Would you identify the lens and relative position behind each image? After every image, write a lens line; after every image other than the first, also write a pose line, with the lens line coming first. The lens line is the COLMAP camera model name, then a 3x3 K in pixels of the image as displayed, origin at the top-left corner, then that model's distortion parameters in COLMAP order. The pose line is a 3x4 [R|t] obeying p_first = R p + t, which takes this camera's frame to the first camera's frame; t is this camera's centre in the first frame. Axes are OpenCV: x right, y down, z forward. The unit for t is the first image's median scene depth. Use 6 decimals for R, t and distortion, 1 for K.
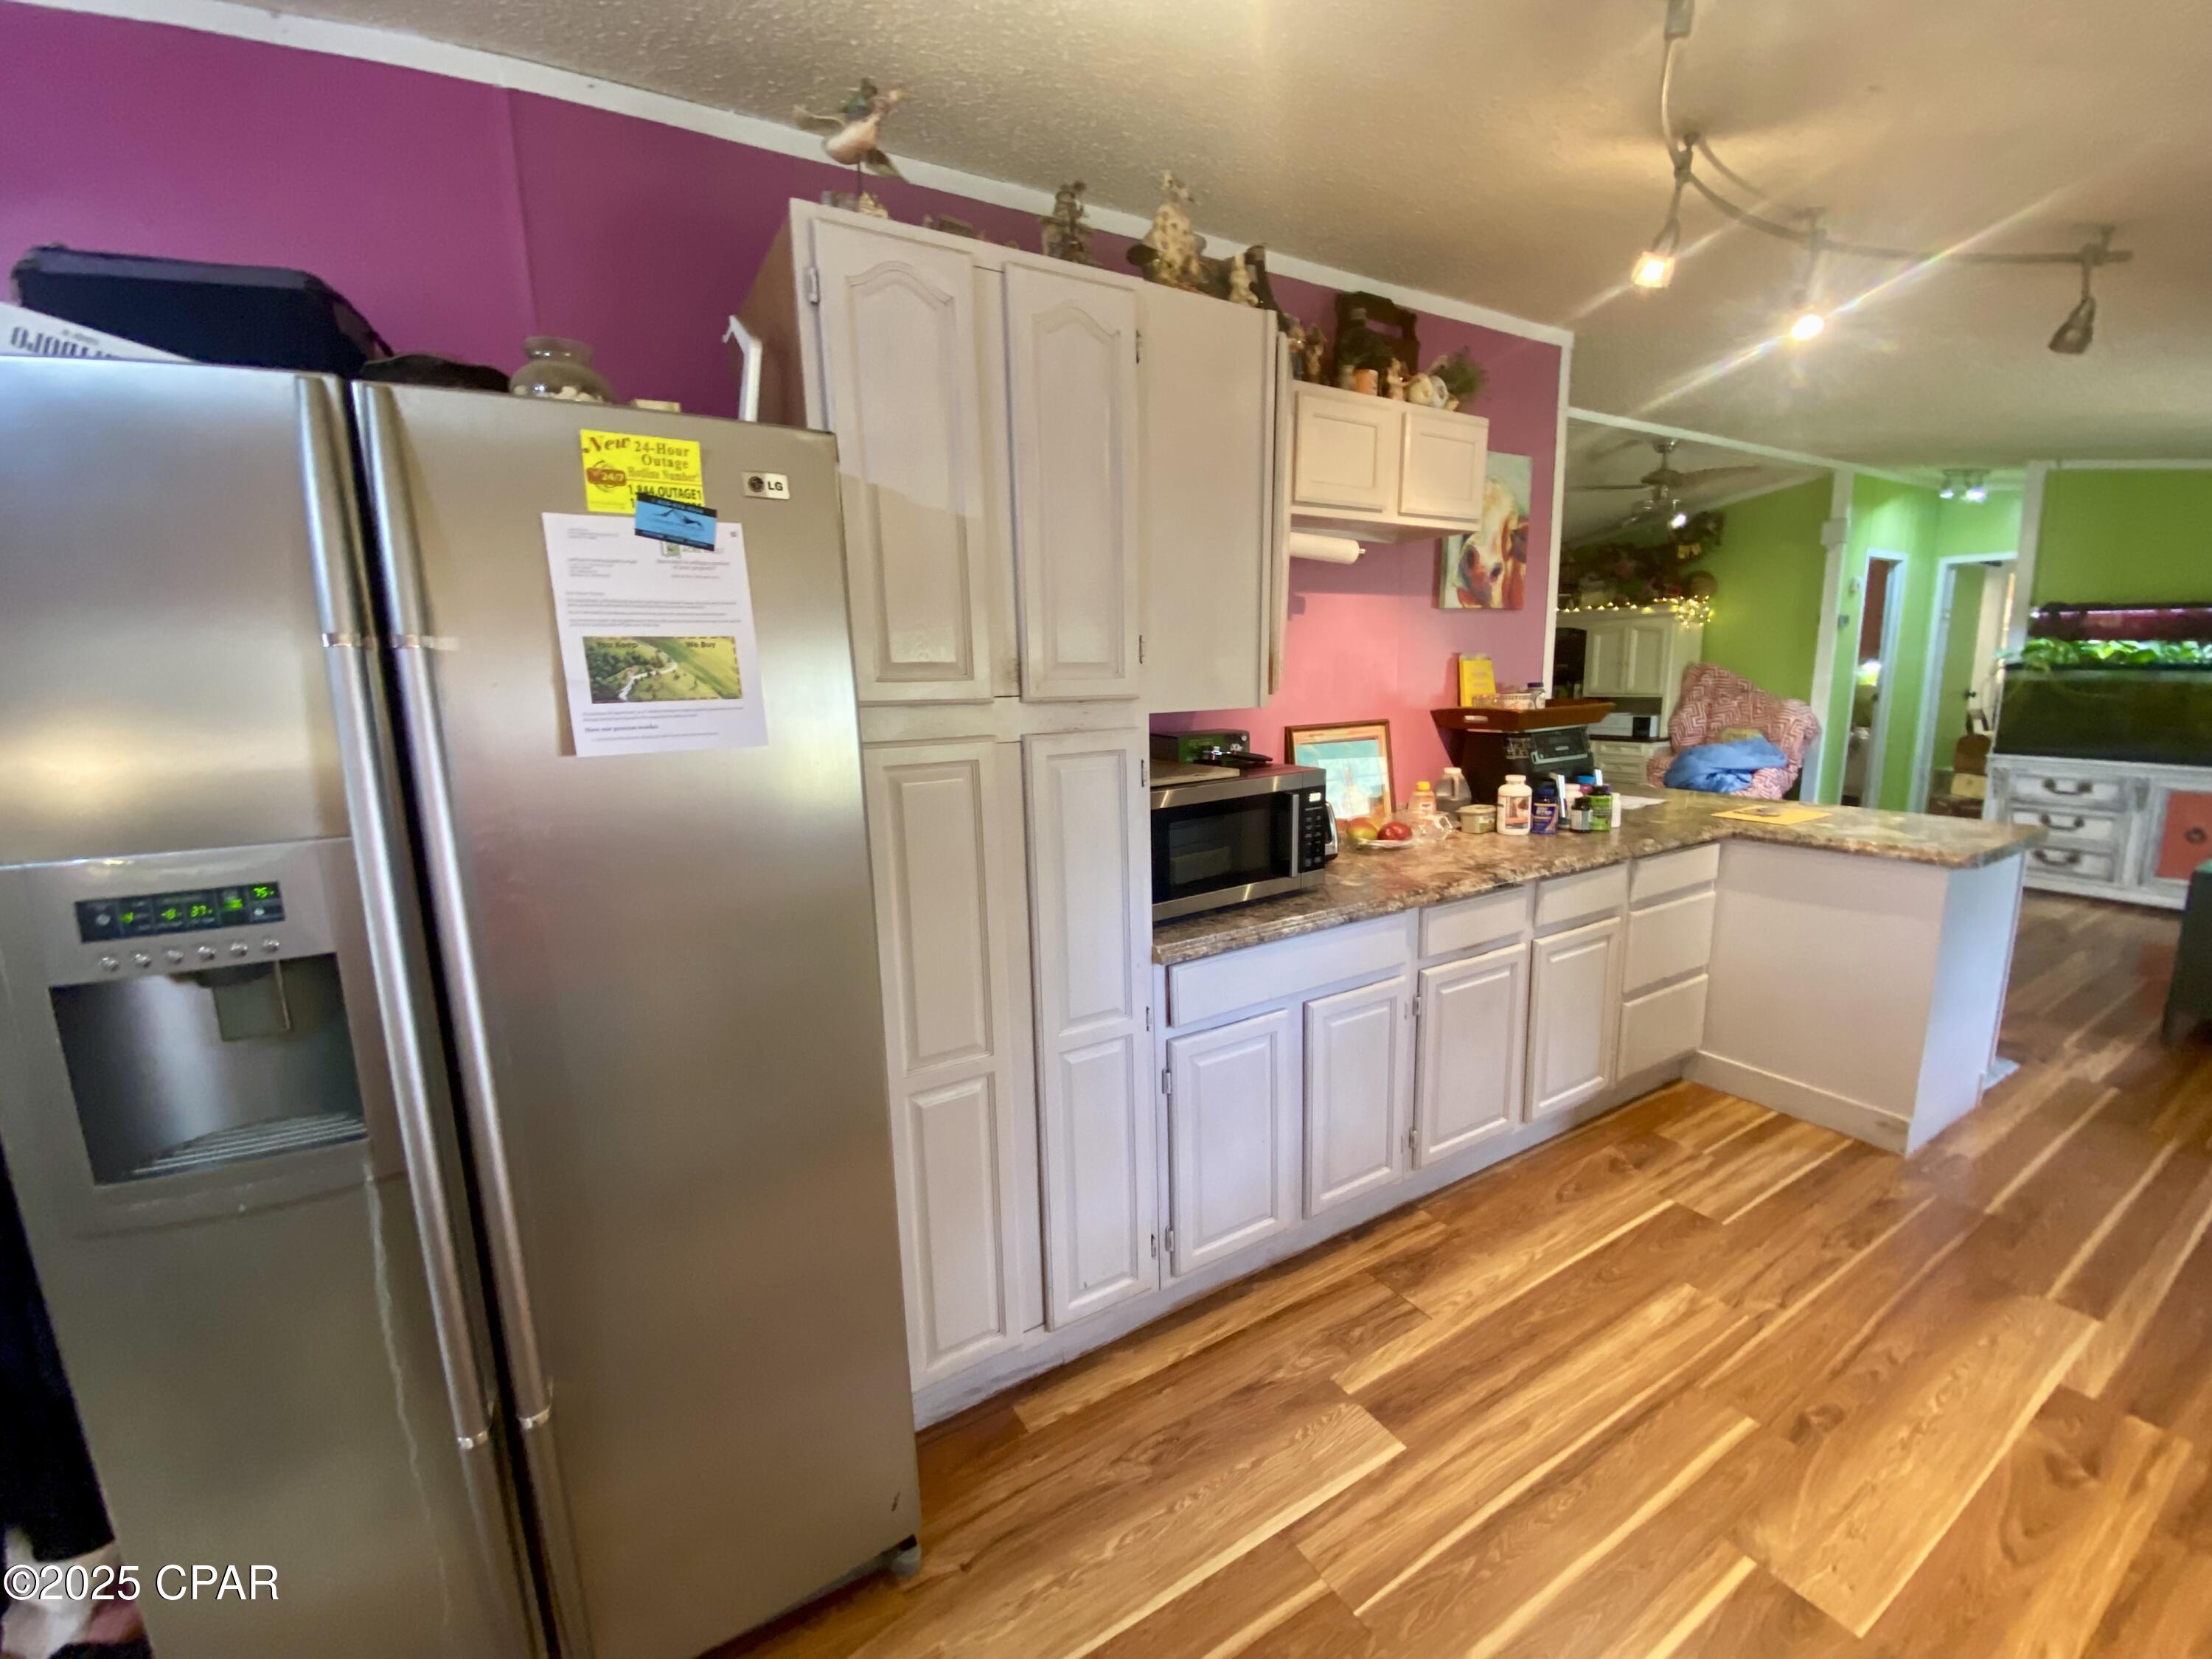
lens RADIAL K [[899.0, 0, 1097.9], [0, 899.0, 829.8], [0, 0, 1]] dist [0.017922, -0.019352]
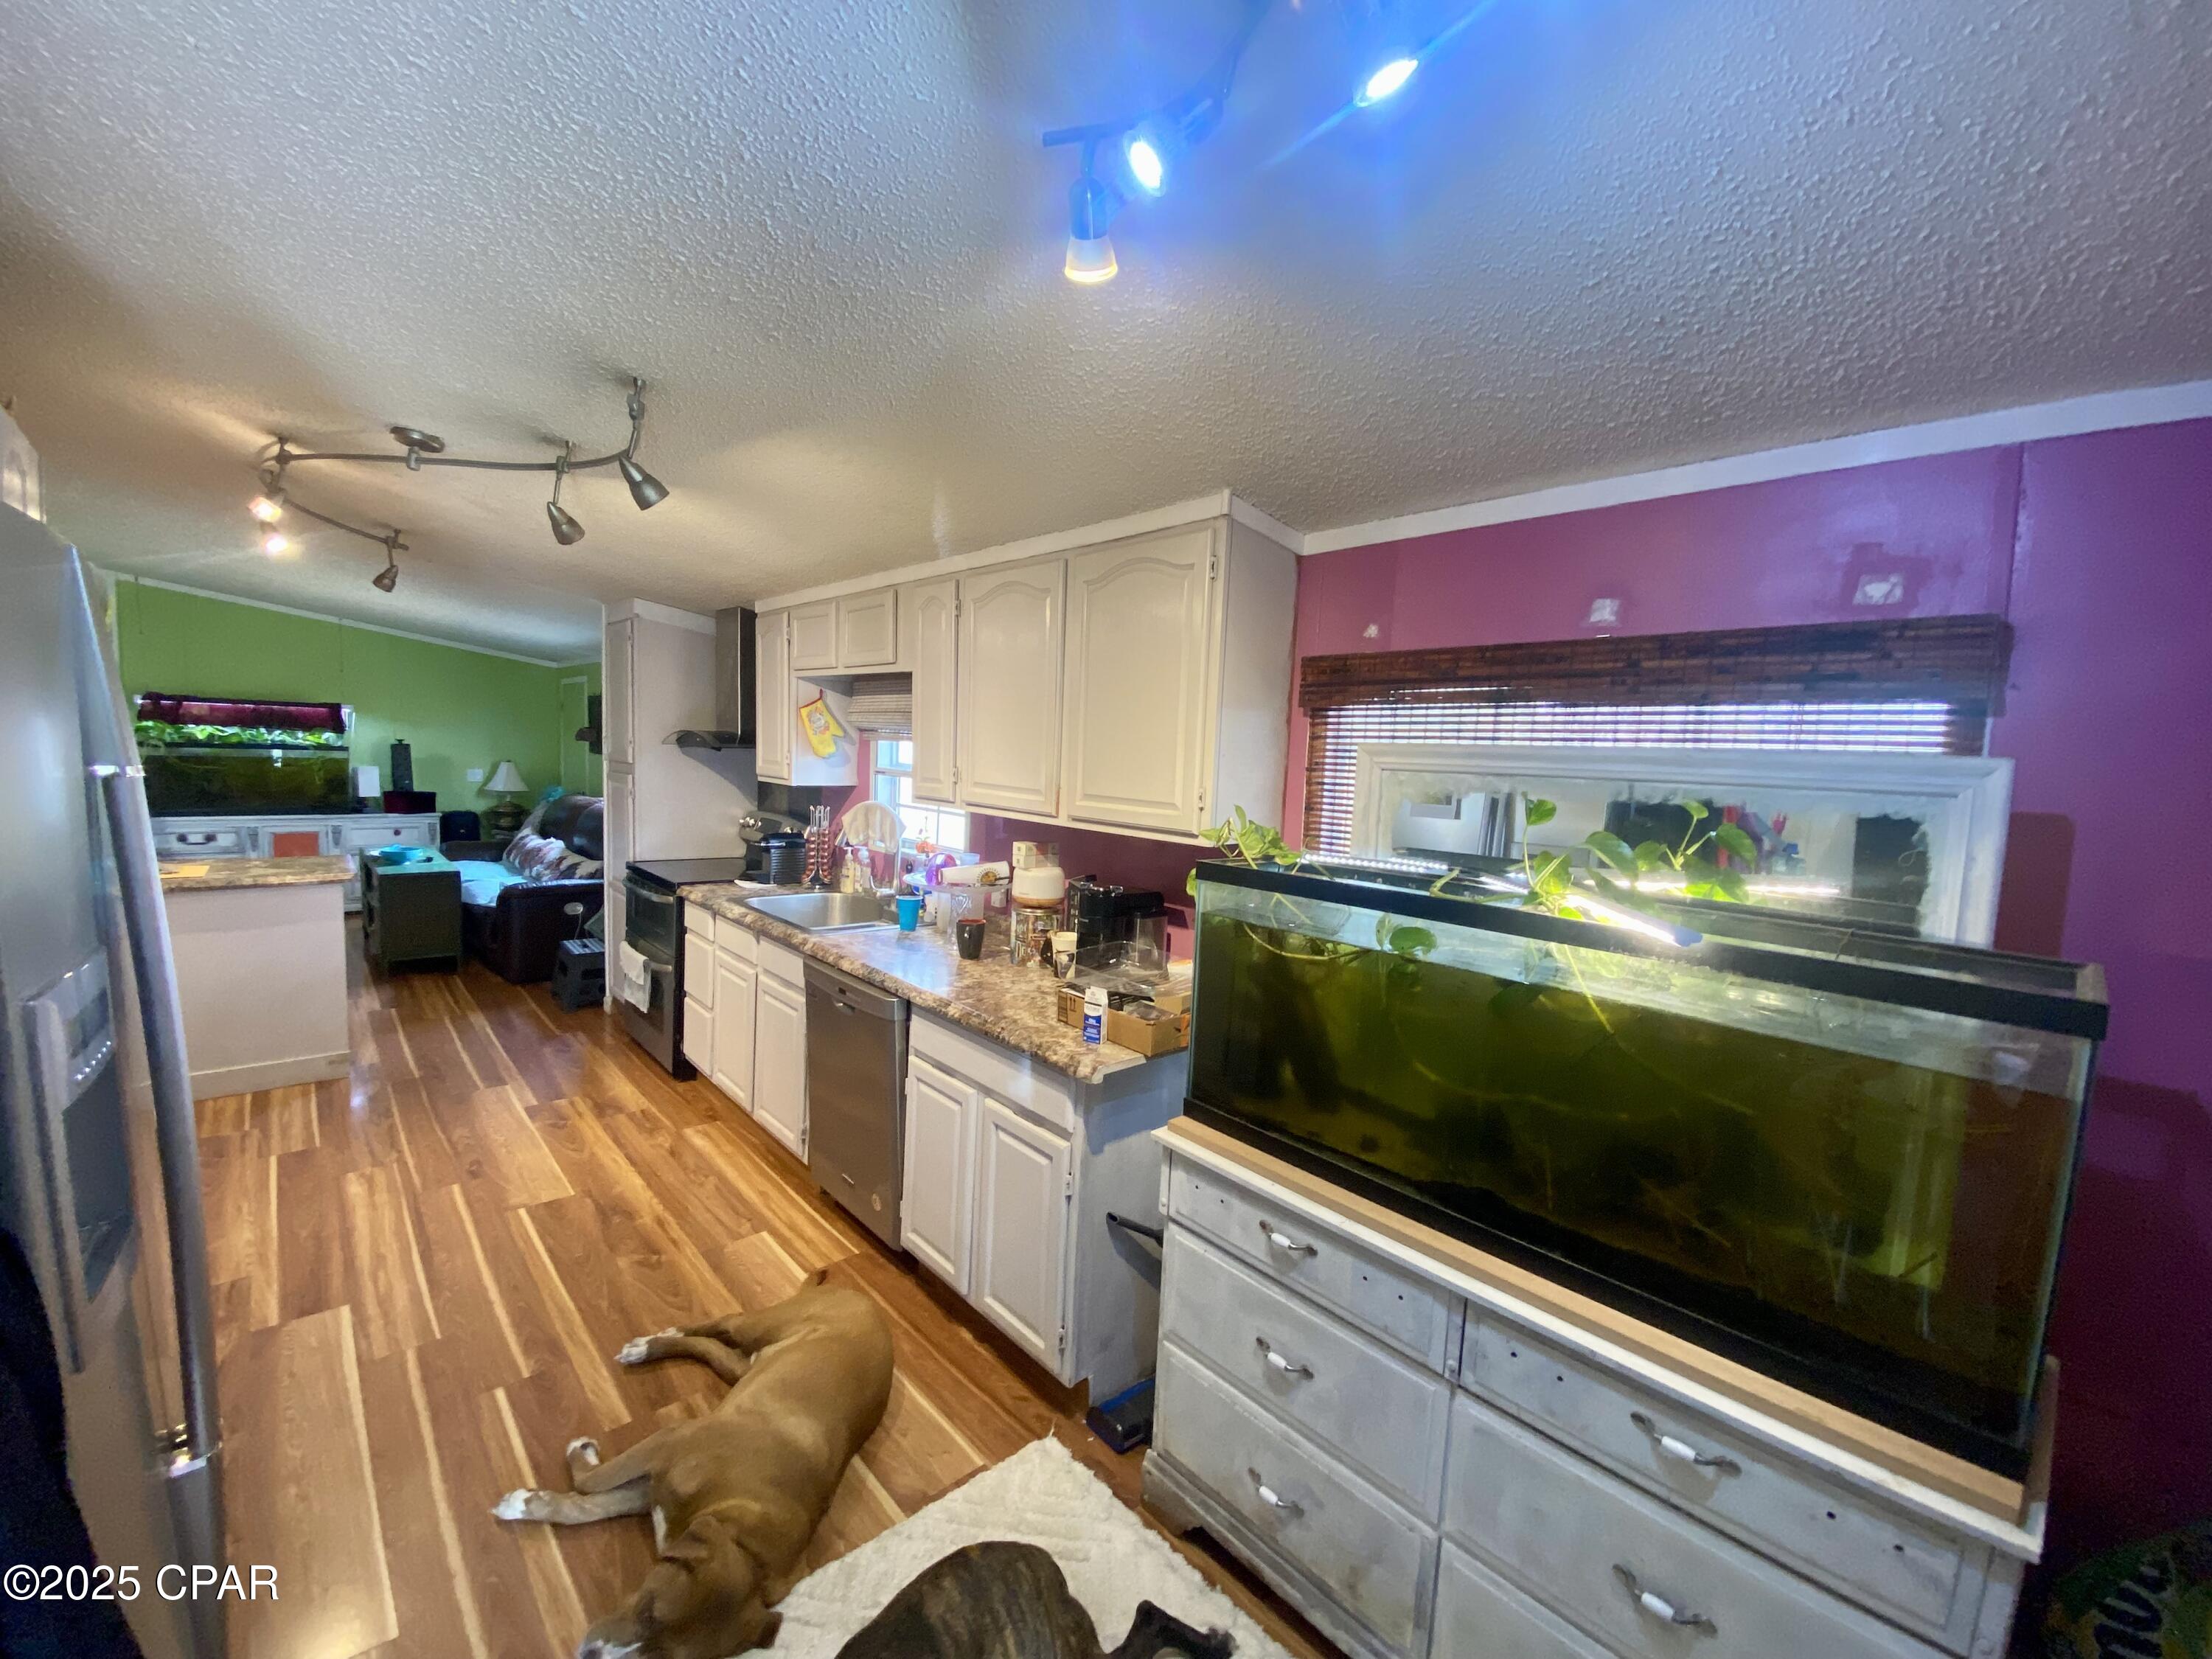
lens RADIAL K [[899.0, 0, 1097.9], [0, 899.0, 829.8], [0, 0, 1]] dist [0.017922, -0.019352]
pose [[-0.201340, -0.072695, 0.976820, -0.762865], [0.137867, 0.985212, 0.101736, -0.025603], [-0.969771, 0.155155, -0.188340, -0.003871]]
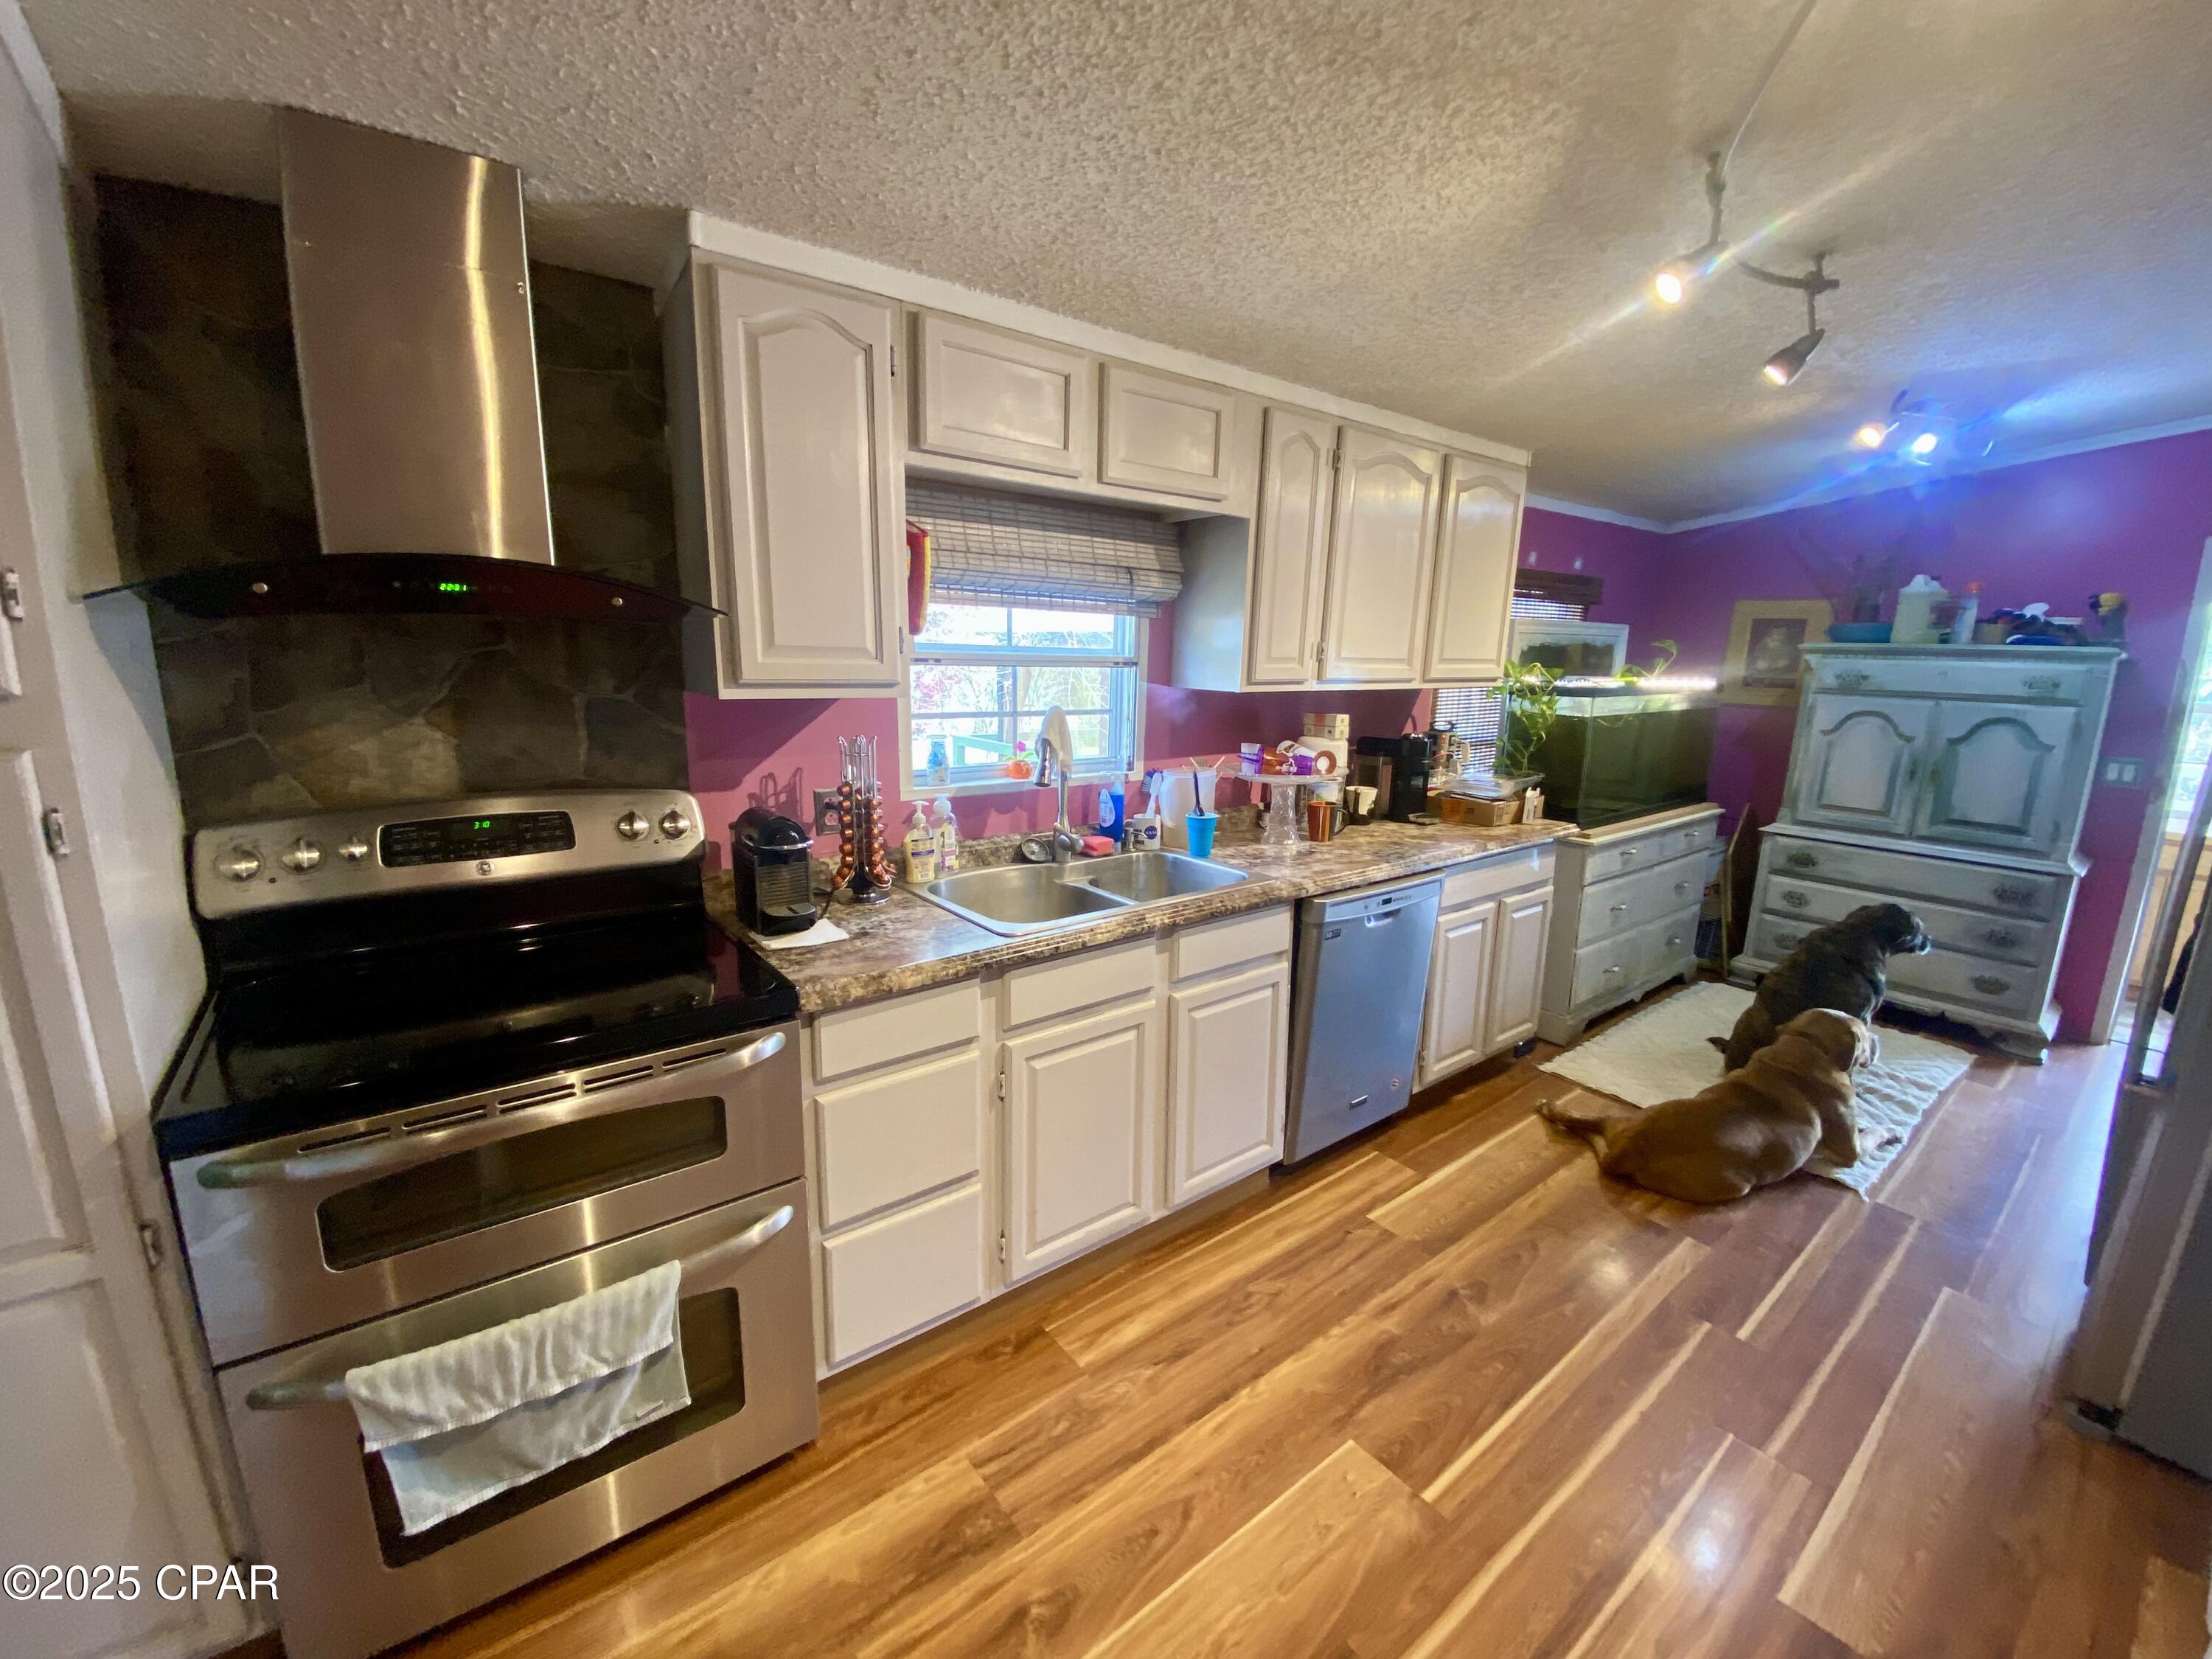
lens RADIAL K [[899.0, 0, 1097.9], [0, 899.0, 829.8], [0, 0, 1]] dist [0.017922, -0.019352]
pose [[-0.991445, 0.028125, -0.127458, 0.654626], [-0.020712, 0.930234, 0.366381, -0.175468], [0.128871, 0.365886, -0.921694, 0.875472]]
